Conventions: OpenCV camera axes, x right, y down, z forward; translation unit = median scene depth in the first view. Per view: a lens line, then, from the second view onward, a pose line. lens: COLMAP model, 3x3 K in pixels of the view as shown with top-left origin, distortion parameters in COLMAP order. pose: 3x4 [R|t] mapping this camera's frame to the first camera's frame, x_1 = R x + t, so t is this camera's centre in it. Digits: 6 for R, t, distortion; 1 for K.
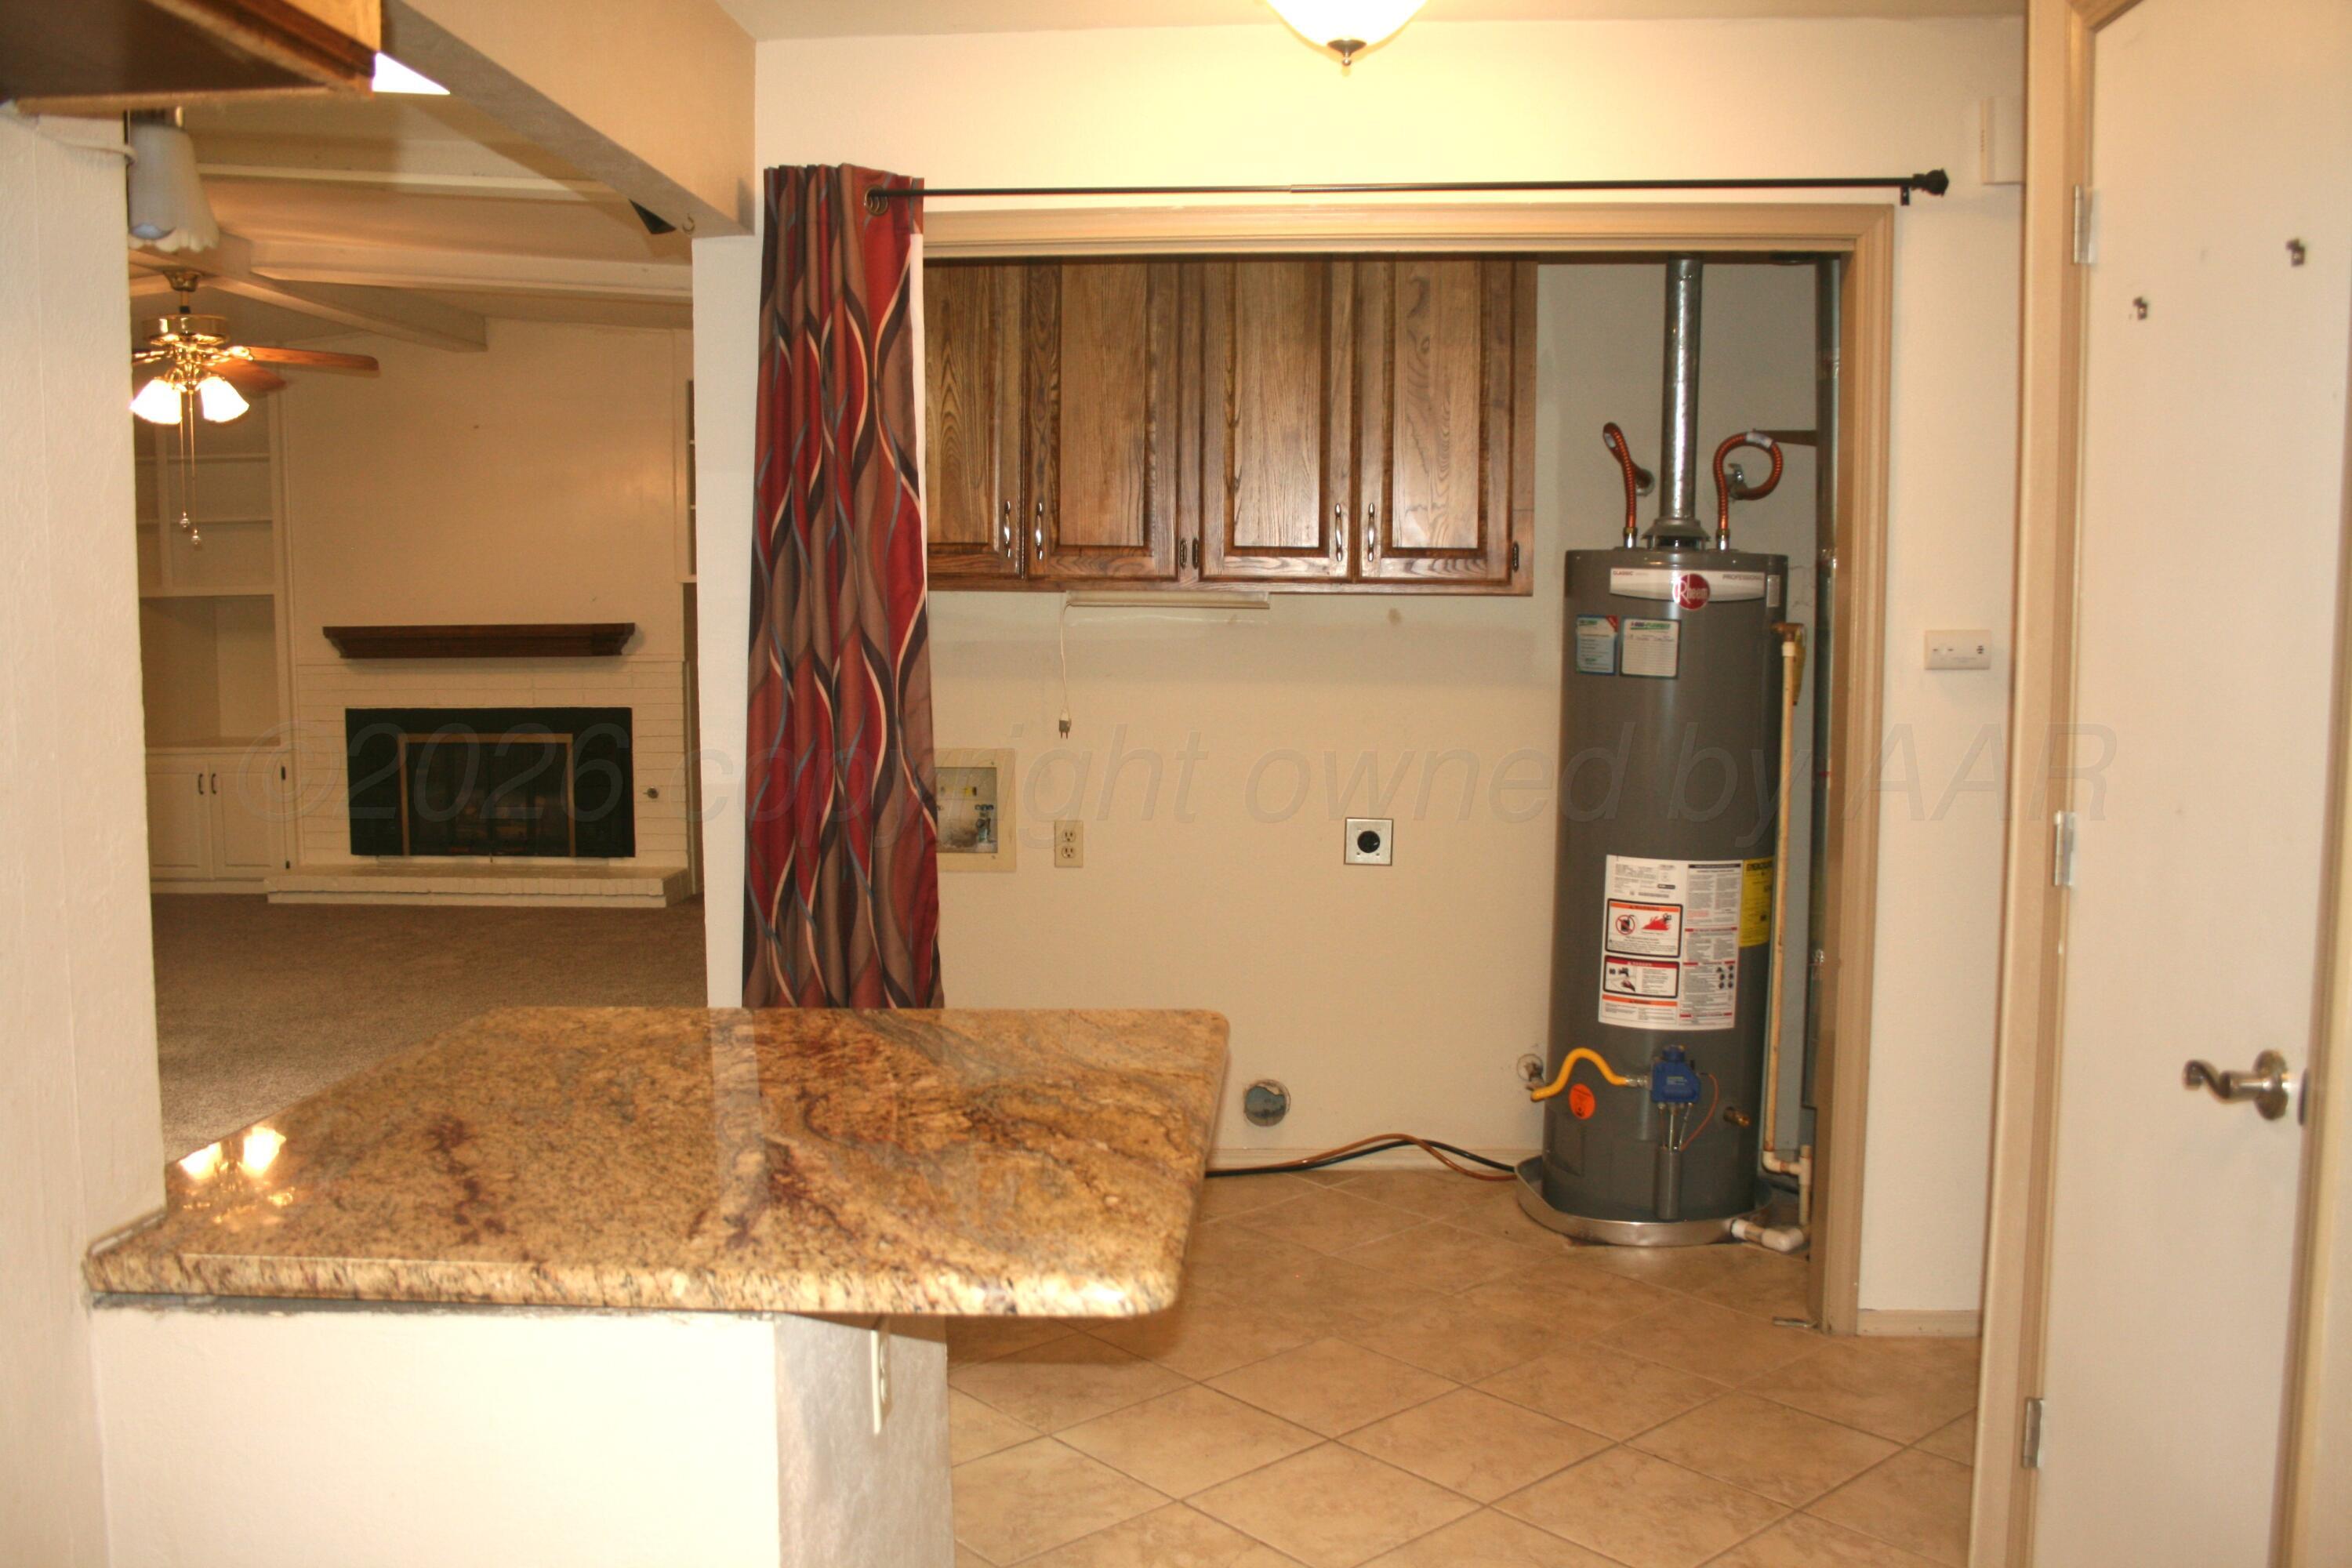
lens RADIAL K [[2011.9, 0, 1173.7], [0, 2011.9, 787.3], [0, 0, 1]] dist [-0.137968, 0.123537]
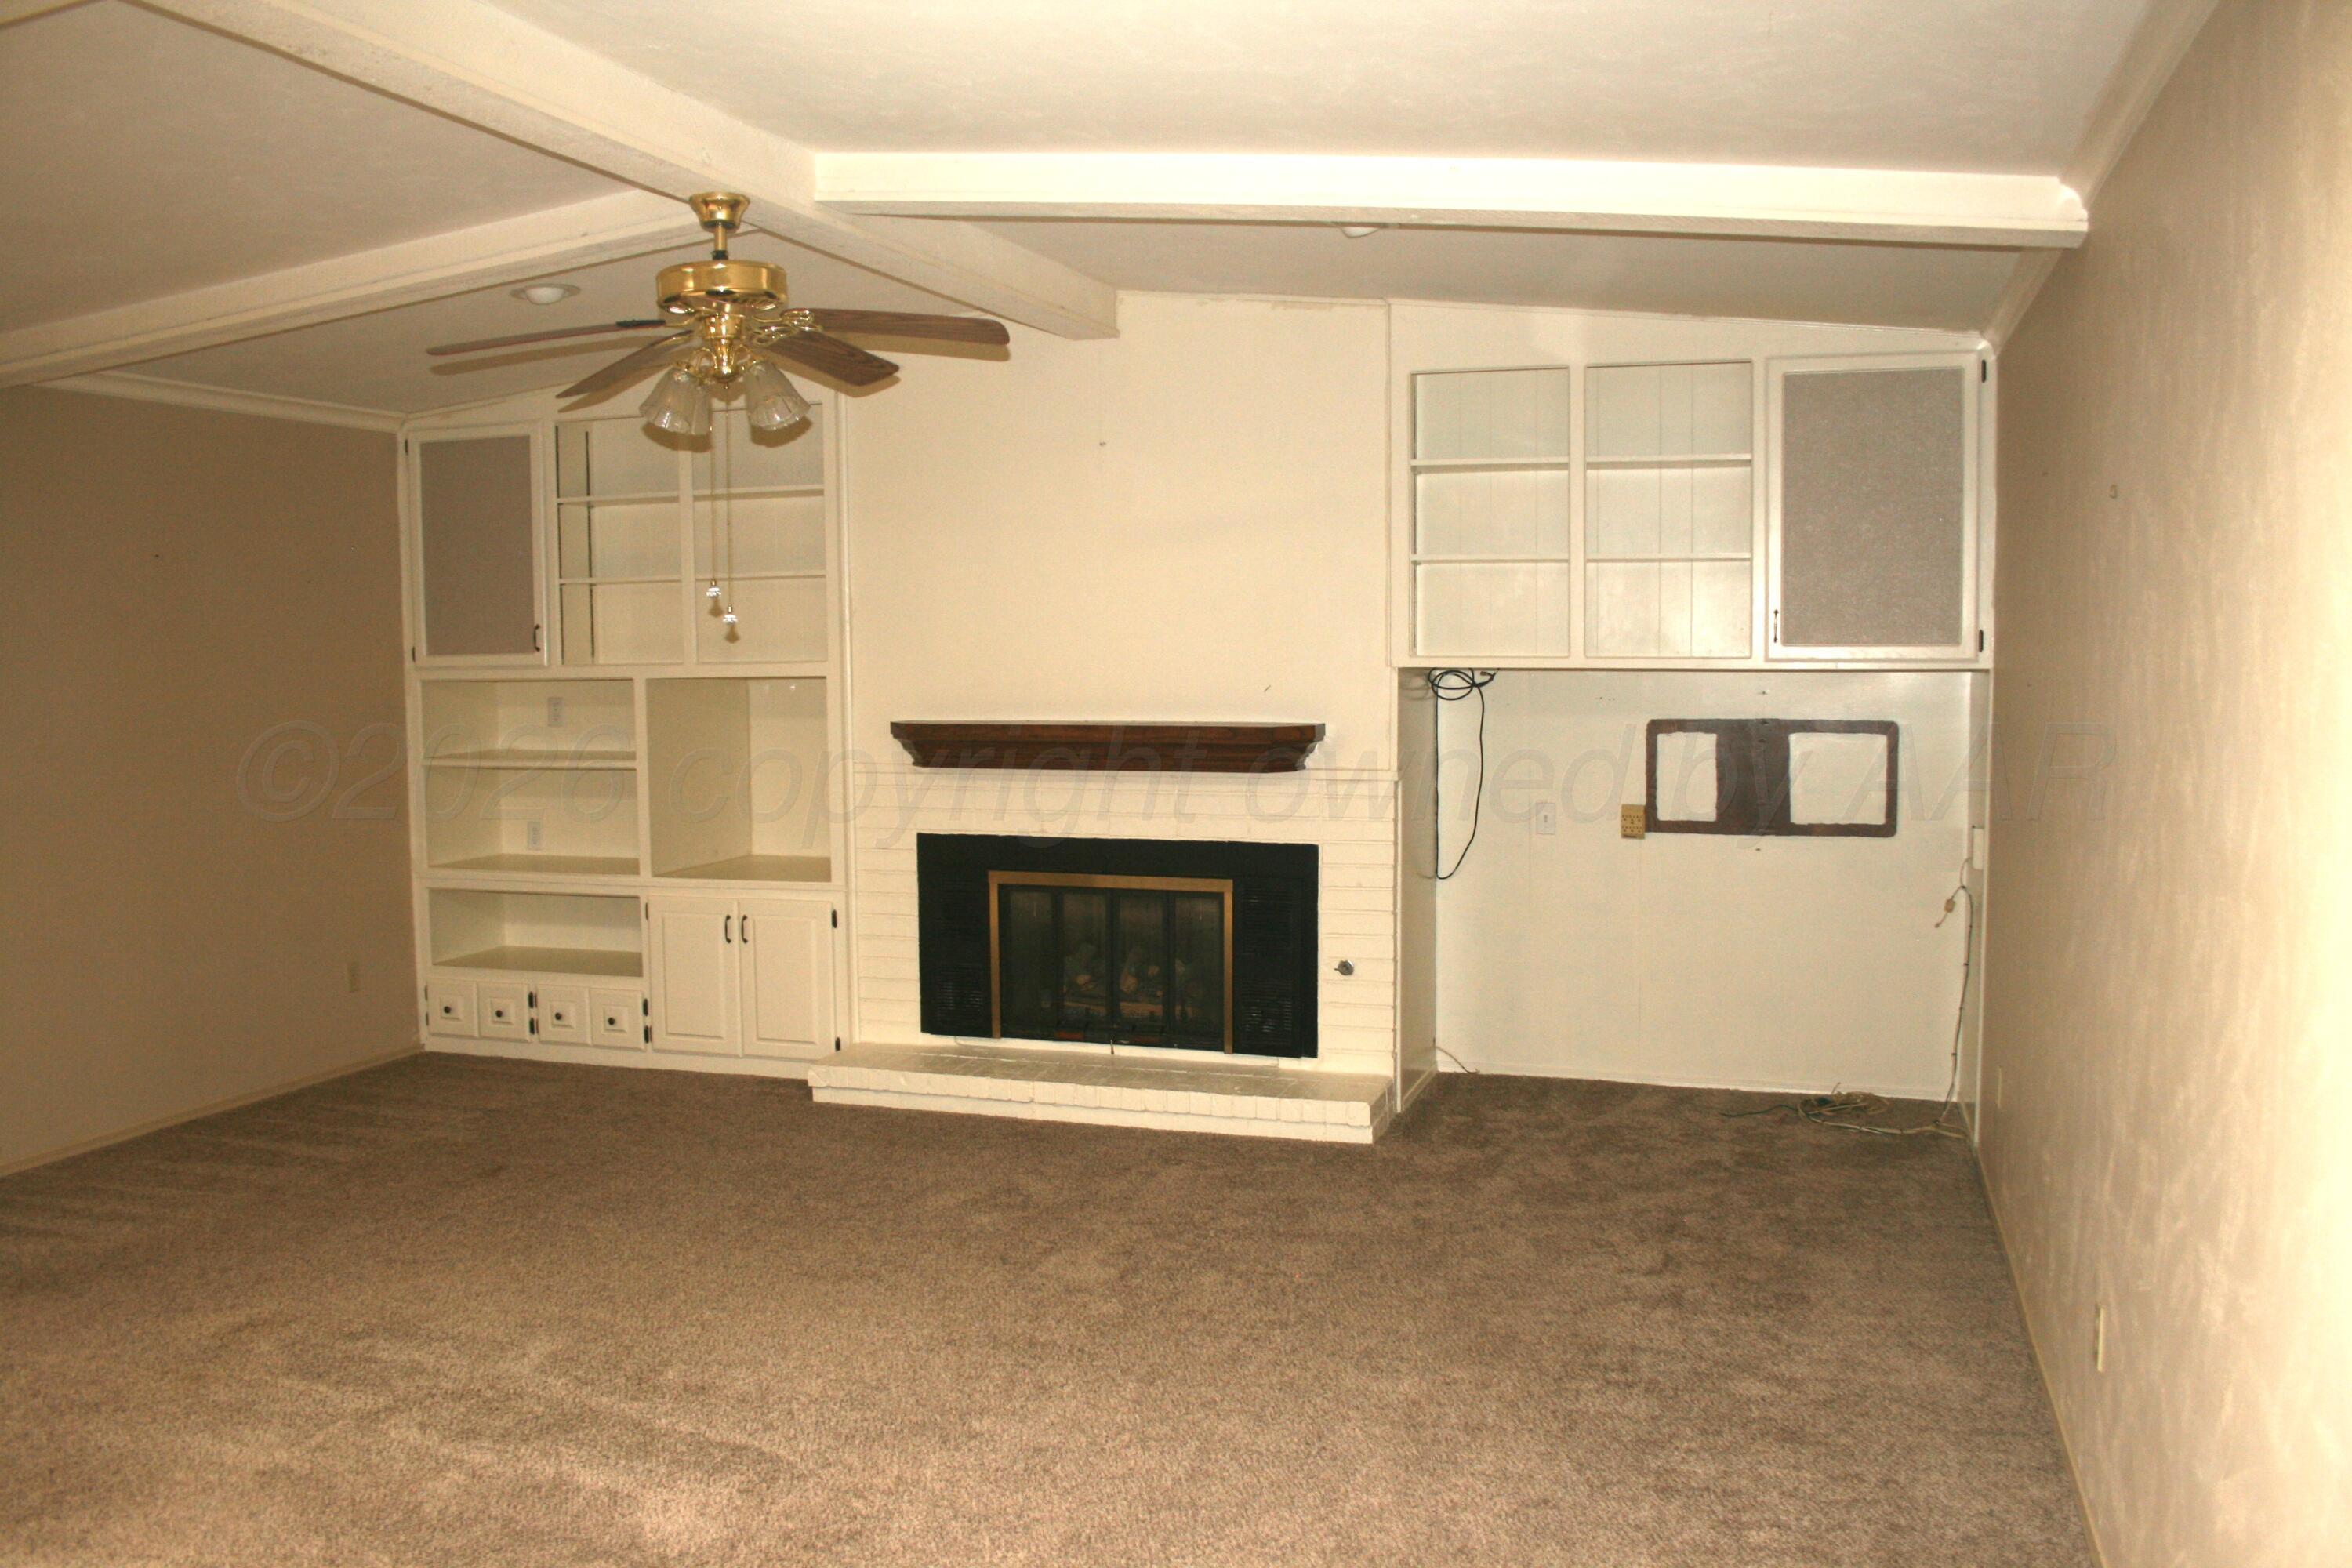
lens RADIAL K [[2011.9, 0, 1187.5], [0, 2011.9, 804.1], [0, 0, 1]] dist [-0.137968, 0.123537]
pose [[0.973203, 0.017250, -0.229302, -0.154357], [-0.017837, 0.999841, -0.000485, -0.052613], [0.229257, 0.004562, 0.973355, 0.303130]]
